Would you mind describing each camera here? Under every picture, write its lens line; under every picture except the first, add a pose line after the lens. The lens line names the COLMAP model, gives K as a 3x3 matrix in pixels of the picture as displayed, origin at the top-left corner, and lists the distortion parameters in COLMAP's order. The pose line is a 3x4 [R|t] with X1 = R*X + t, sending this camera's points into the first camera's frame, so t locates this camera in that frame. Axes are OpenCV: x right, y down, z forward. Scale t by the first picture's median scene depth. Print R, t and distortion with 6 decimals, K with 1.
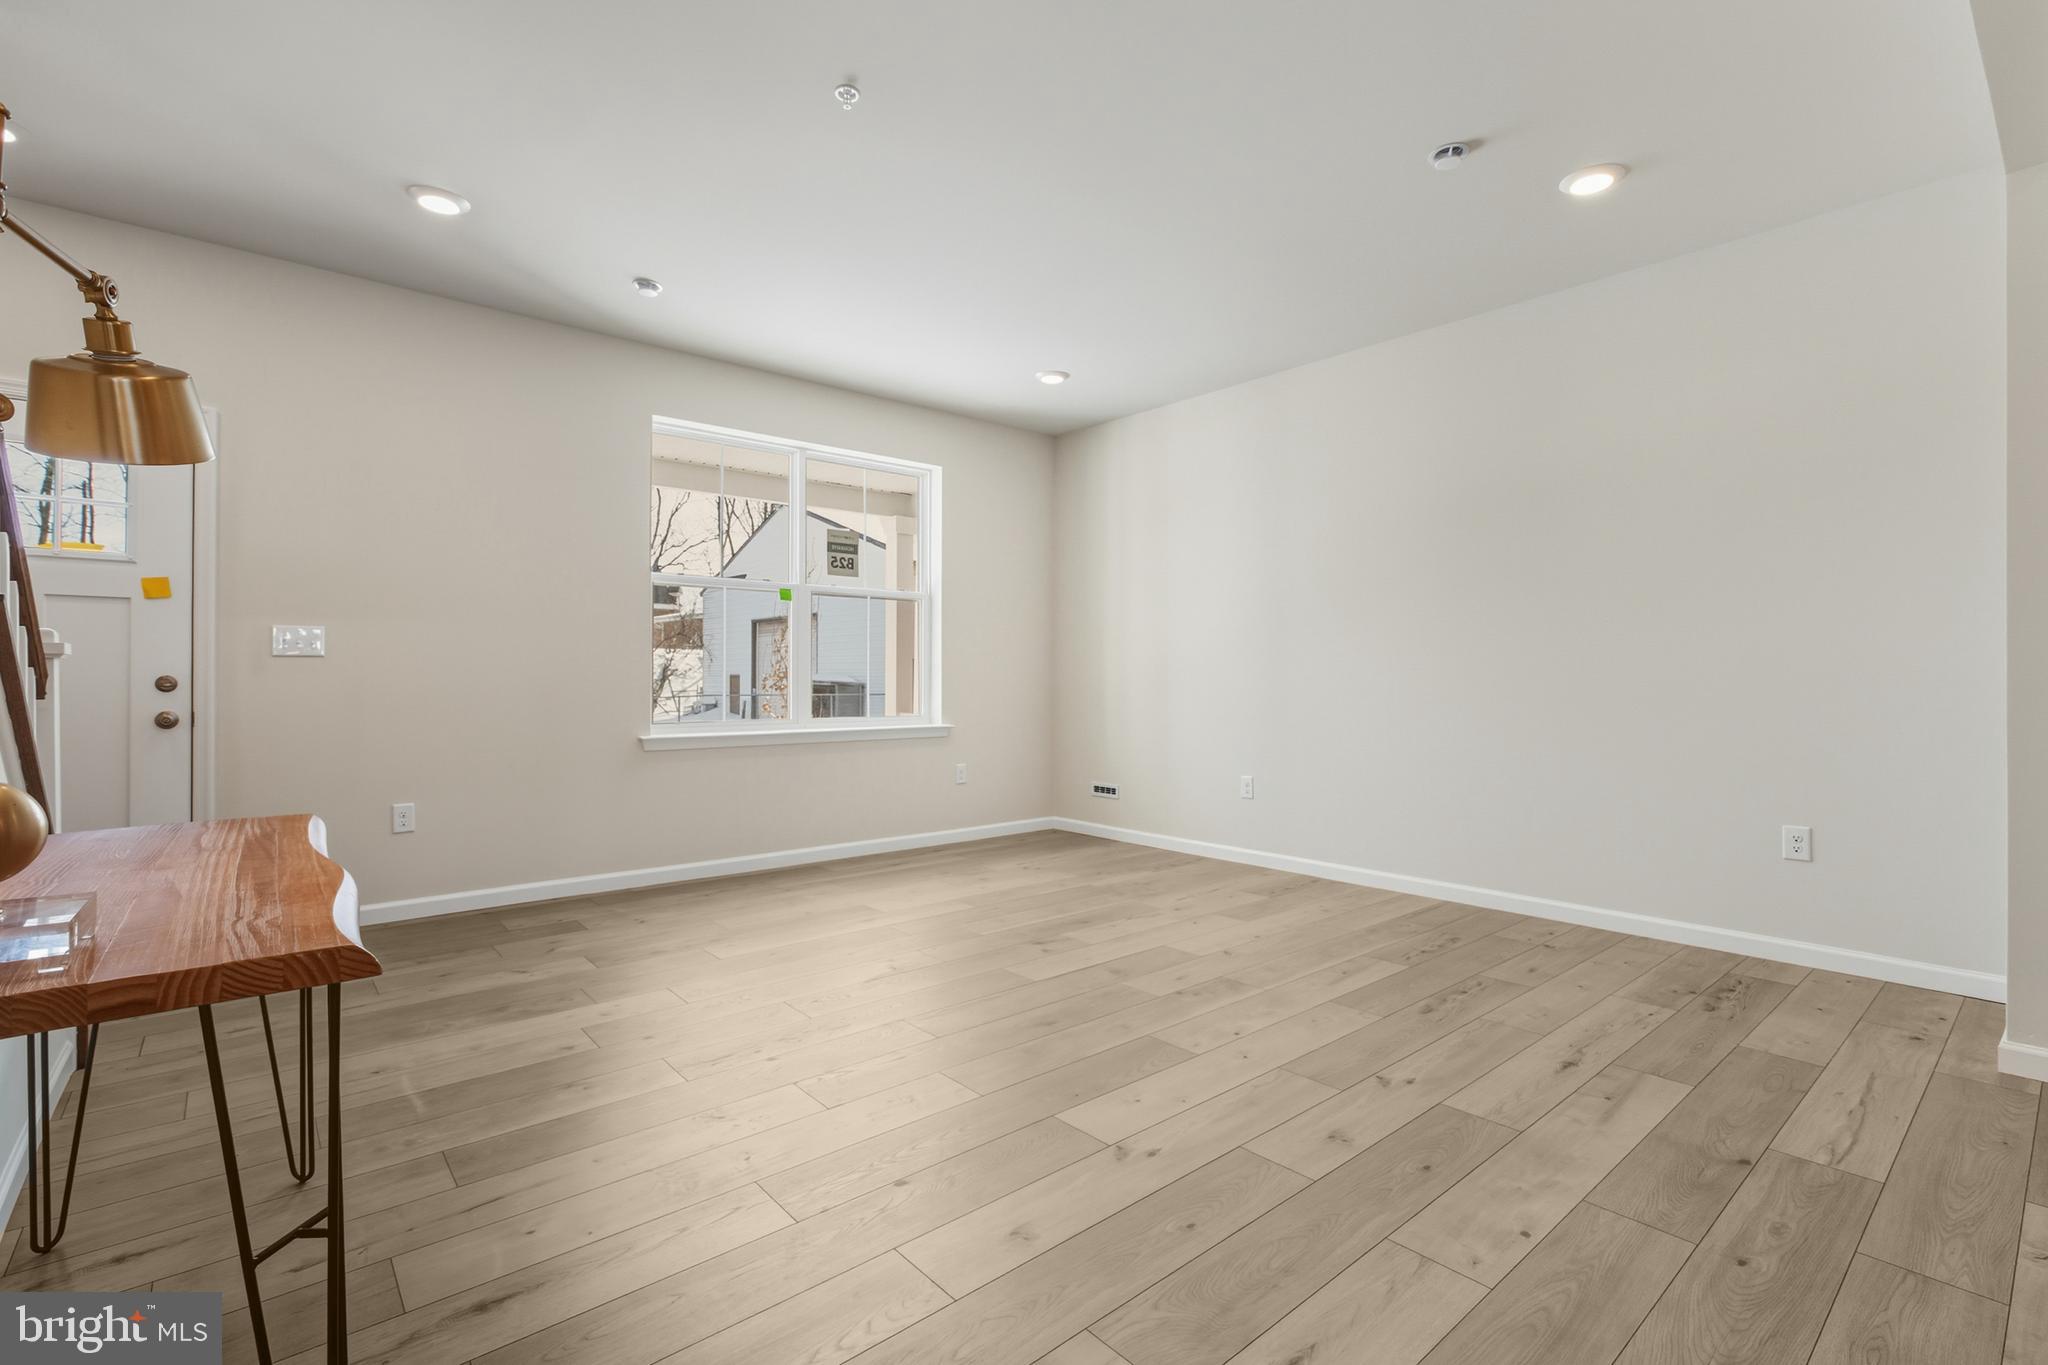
lens RADIAL K [[925.1, 0, 1026.9], [0, 925.1, 677.4], [0, 0, 1]] dist [-0.016330, 0.008559]
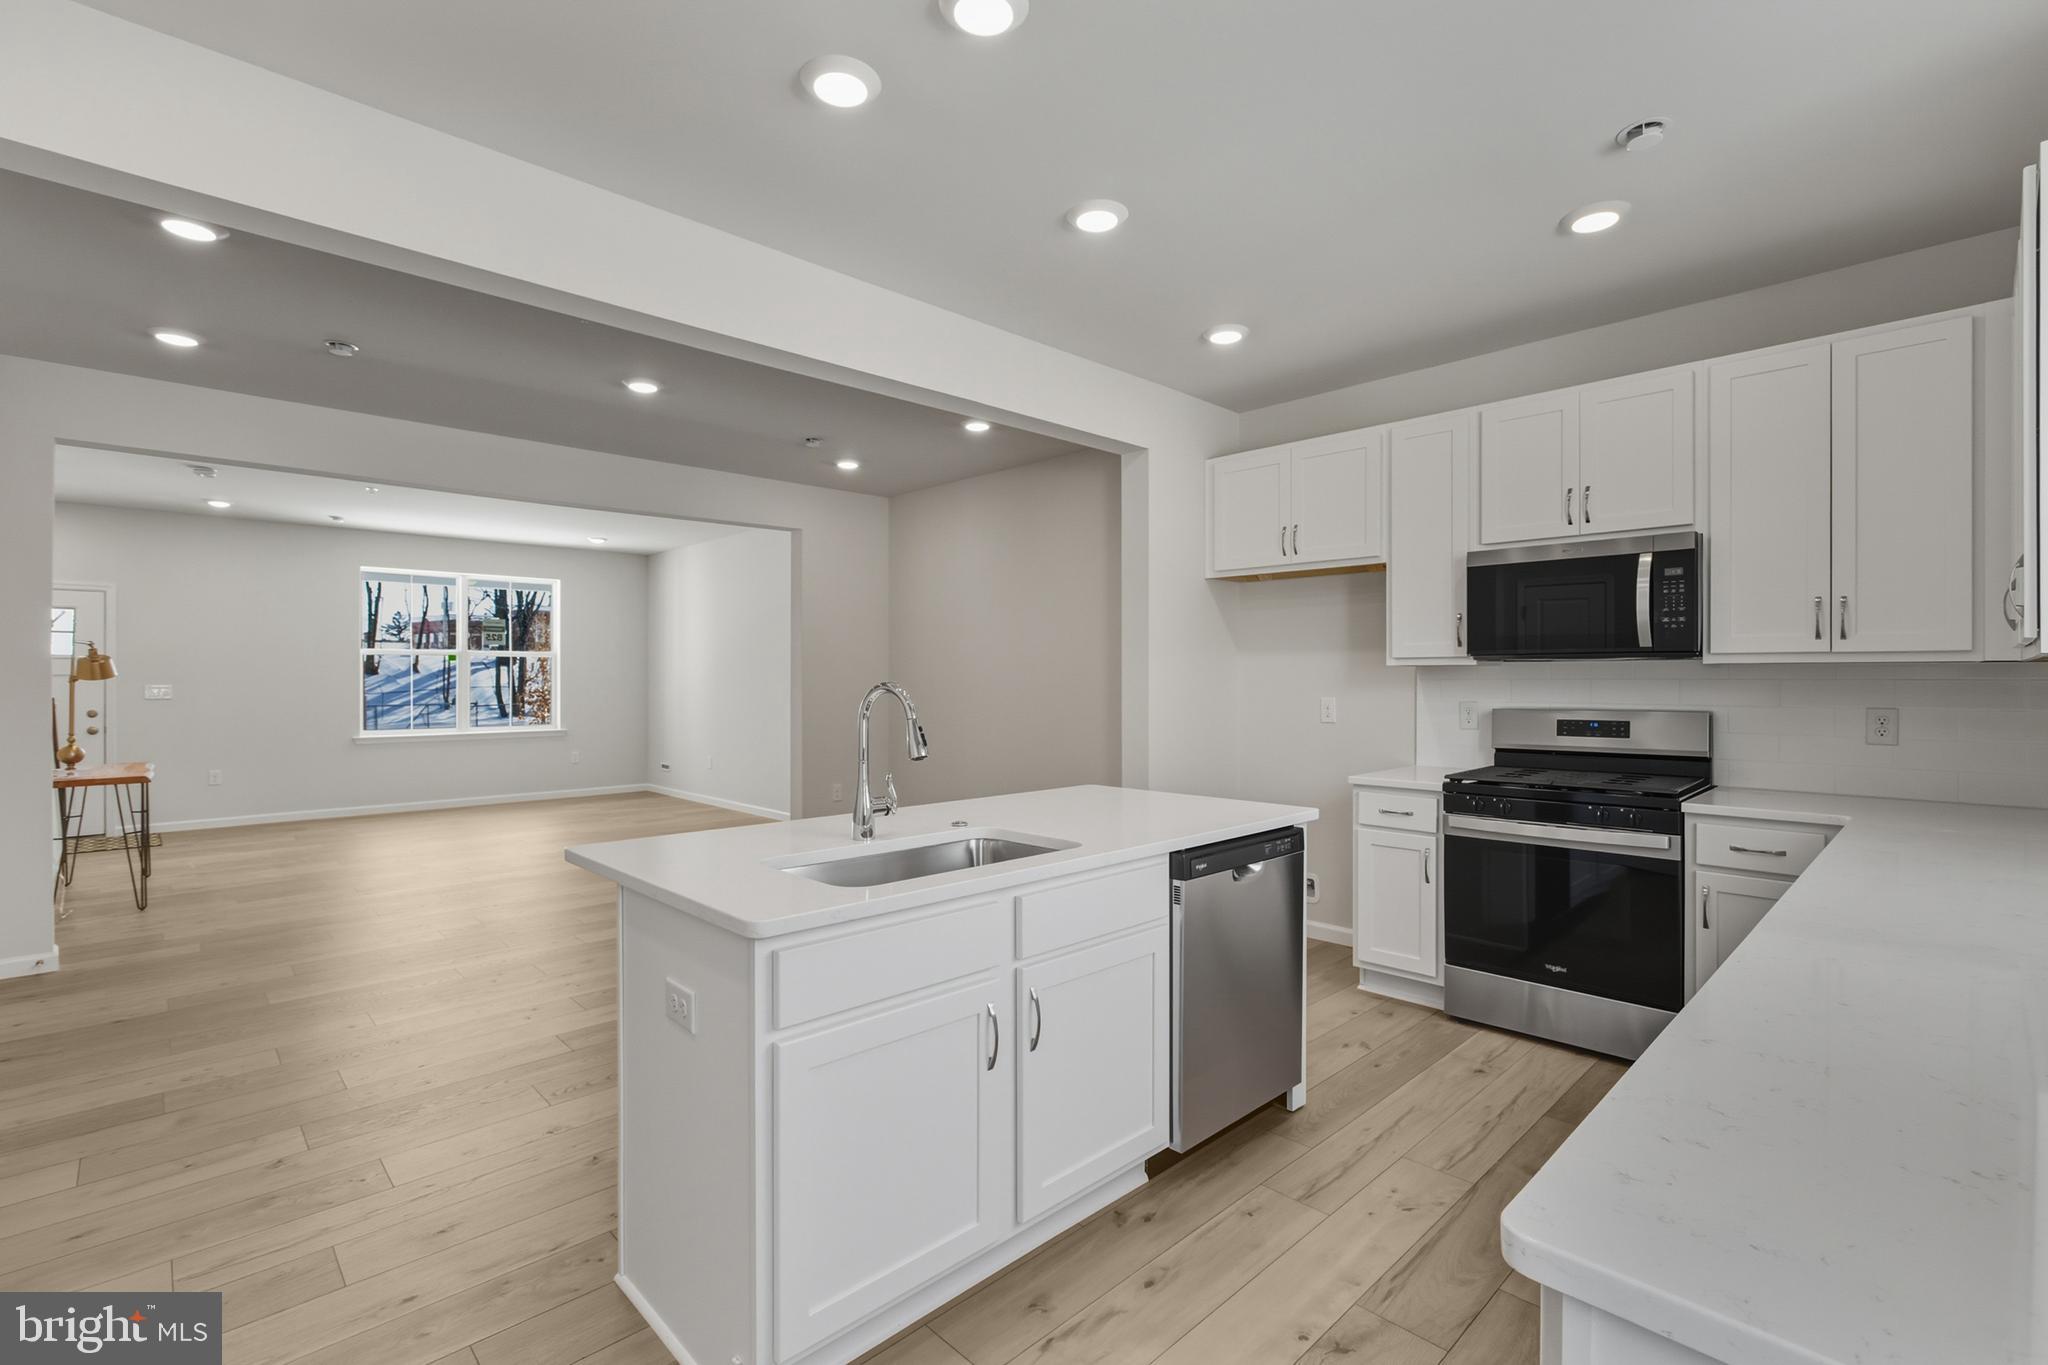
lens RADIAL K [[920.7, 0, 1026.4], [0, 920.7, 677.5], [0, 0, 1]] dist [-0.013471, 0.006481]
pose [[0.998216, -0.002702, 0.059647, 1.165028], [0.002670, 0.999996, 0.000621, -0.076429], [-0.059648, -0.000460, 0.998219, -1.319709]]
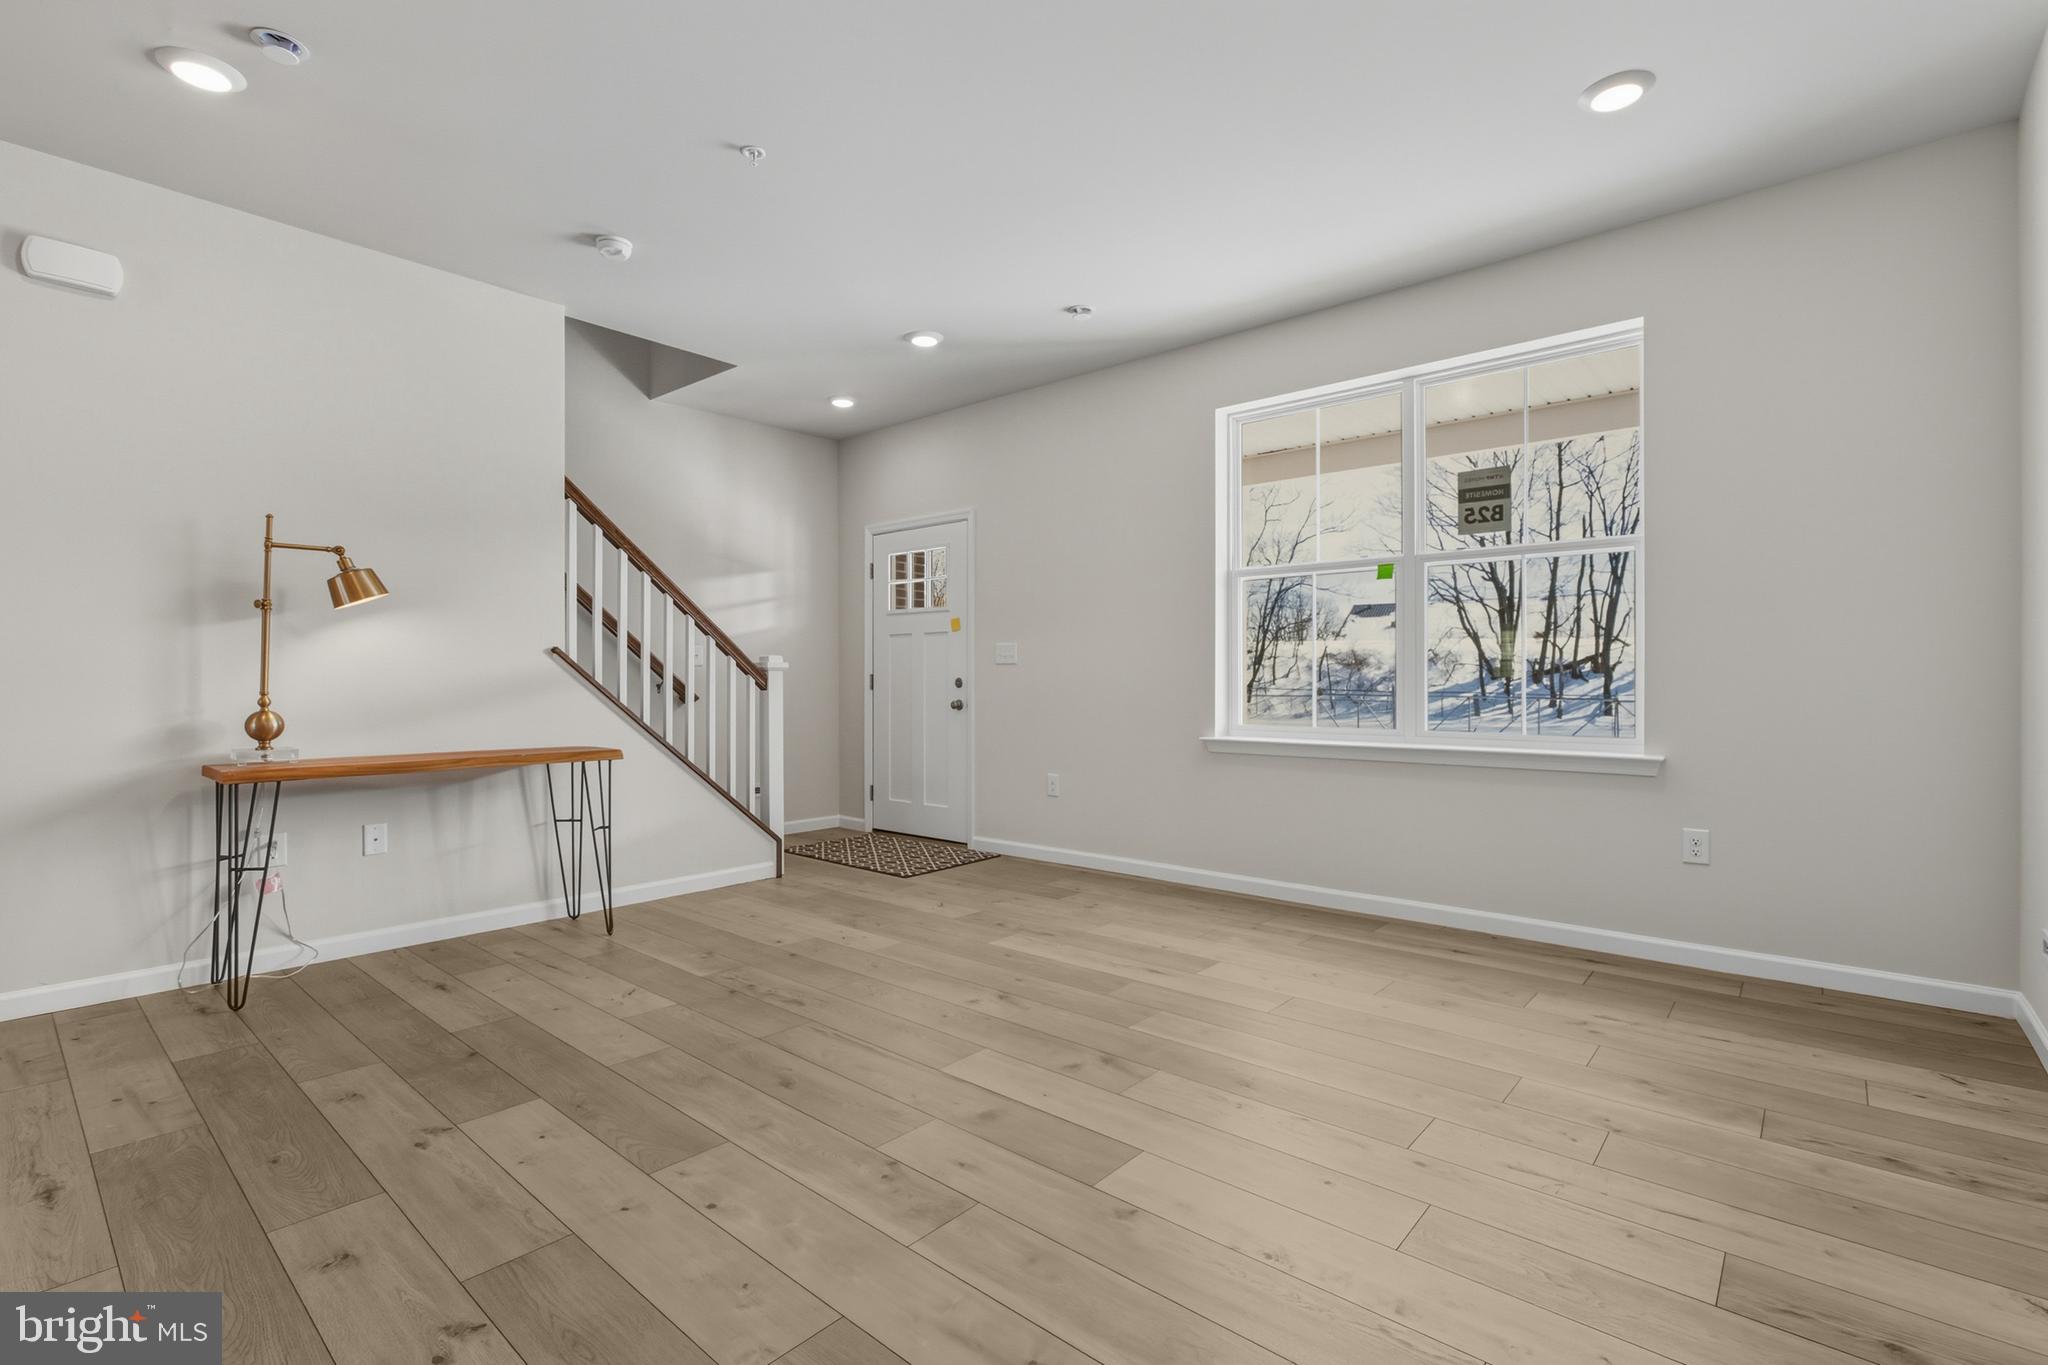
lens RADIAL K [[925.1, 0, 1026.9], [0, 925.1, 677.4], [0, 0, 1]] dist [-0.016330, 0.008559]
pose [[0.146554, -0.003692, -0.989196, 0.736949], [0.003653, 0.999988, -0.003191, 0.003648], [0.989196, -0.003146, 0.146566, 0.900566]]
